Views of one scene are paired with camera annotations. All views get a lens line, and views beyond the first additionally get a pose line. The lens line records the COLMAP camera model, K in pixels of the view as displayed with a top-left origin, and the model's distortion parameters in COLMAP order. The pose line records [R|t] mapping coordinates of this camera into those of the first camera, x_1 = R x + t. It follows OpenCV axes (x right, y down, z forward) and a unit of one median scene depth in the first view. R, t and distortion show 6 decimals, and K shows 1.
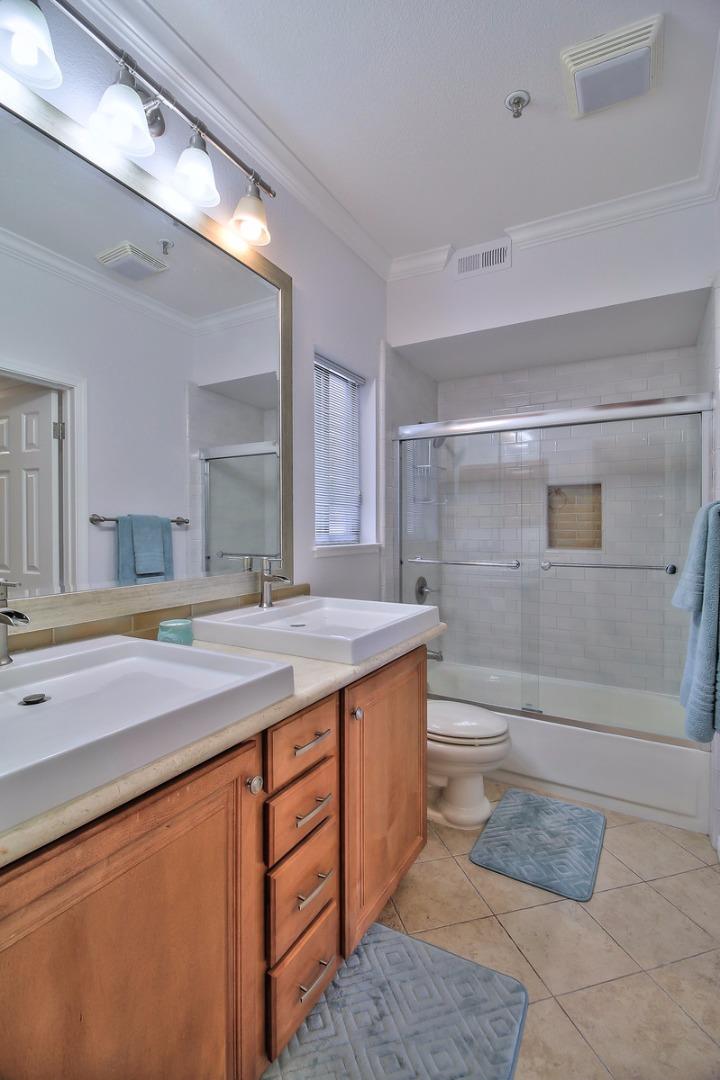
lens RADIAL K [[533.6, 0, 360.0], [0, 533.6, 540.0], [0, 0, 1]] dist [0.003437, -0.014262]
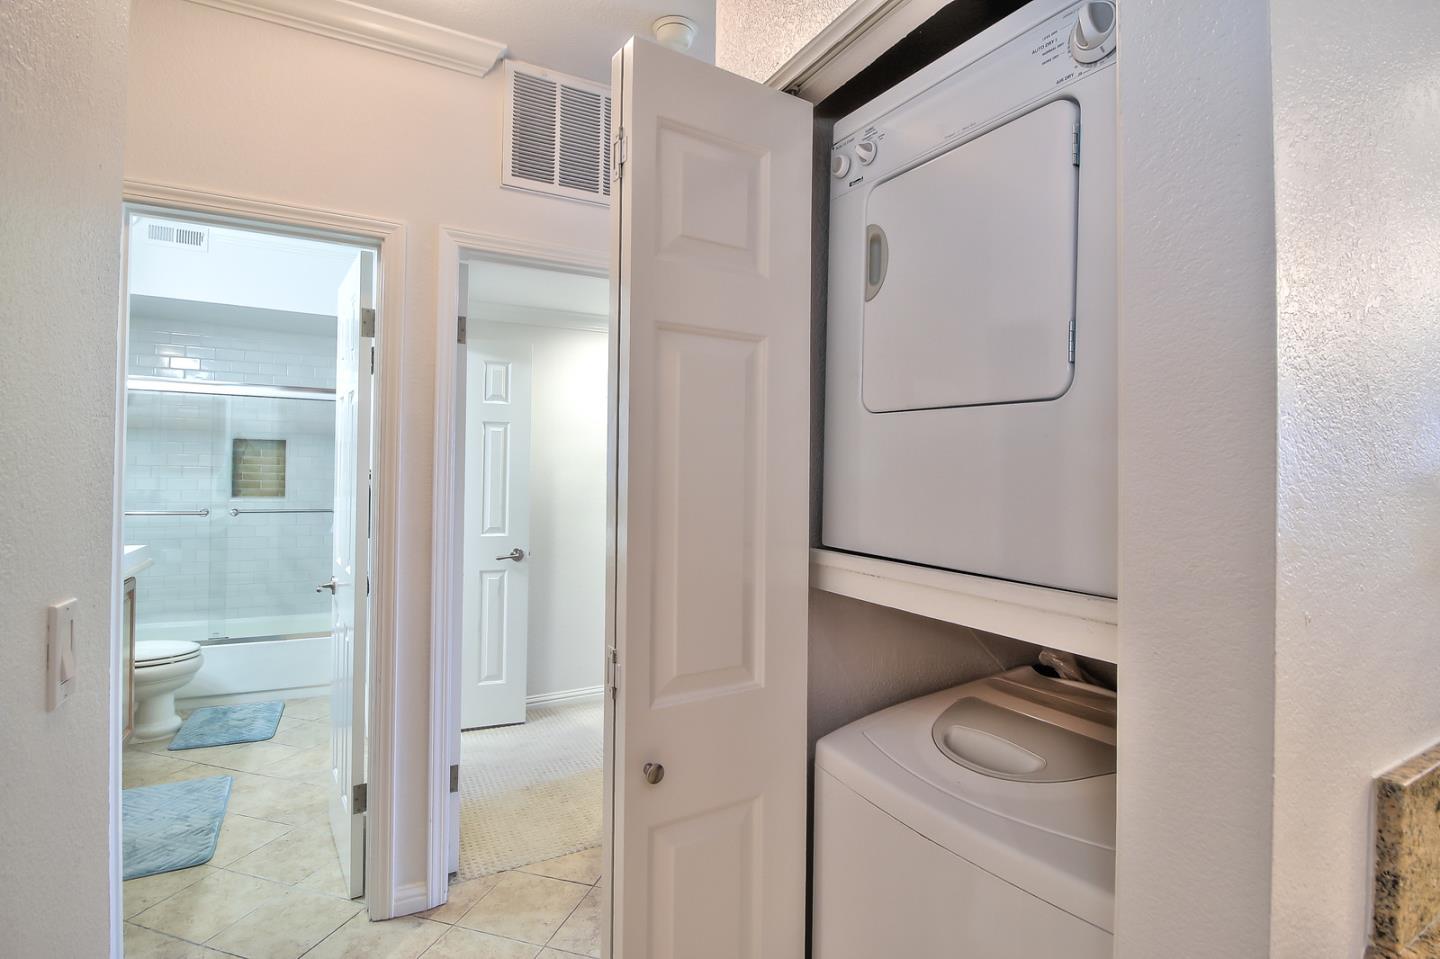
lens RADIAL K [[711.5, 0, 718.2], [0, 711.5, 466.8], [0, 0, 1]] dist [0.003437, -0.014262]
pose [[0.564836, 0.024266, 0.824847, -0.375387], [-0.006835, 0.999671, -0.024728, -0.023498], [-0.825175, 0.008329, 0.564815, -0.835699]]
